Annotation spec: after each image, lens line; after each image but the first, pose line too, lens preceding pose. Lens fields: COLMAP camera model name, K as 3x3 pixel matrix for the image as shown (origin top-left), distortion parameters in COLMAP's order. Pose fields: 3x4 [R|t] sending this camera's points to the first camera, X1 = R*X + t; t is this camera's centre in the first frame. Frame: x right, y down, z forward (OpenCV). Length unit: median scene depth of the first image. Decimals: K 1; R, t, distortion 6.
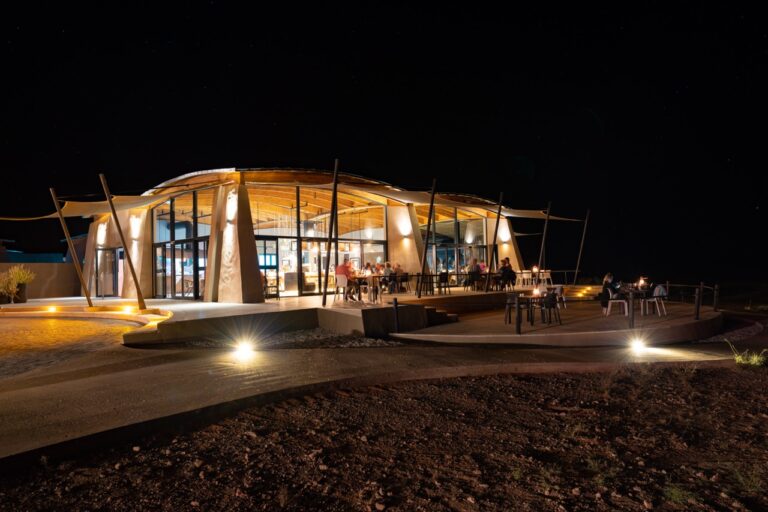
lens RADIAL K [[503.1, 0, 380.8], [0, 503.1, 257.2], [0, 0, 1]] dist [0.025199, 0.004381]
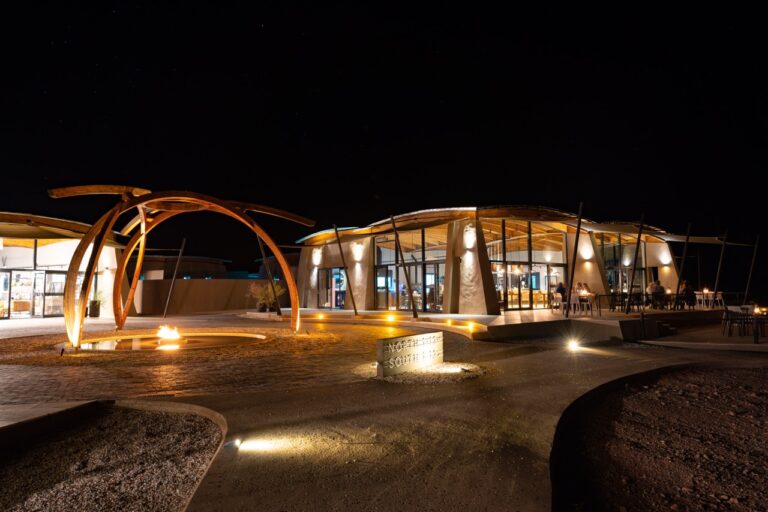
lens RADIAL K [[503.1, 0, 385.1], [0, 503.1, 257.7], [0, 0, 1]] dist [0.025199, 0.004381]
pose [[0.988902, 0.003877, -0.148520, -0.233609], [-0.008869, 0.999417, -0.032960, -0.005114], [0.148306, 0.033911, 0.988360, -0.198459]]
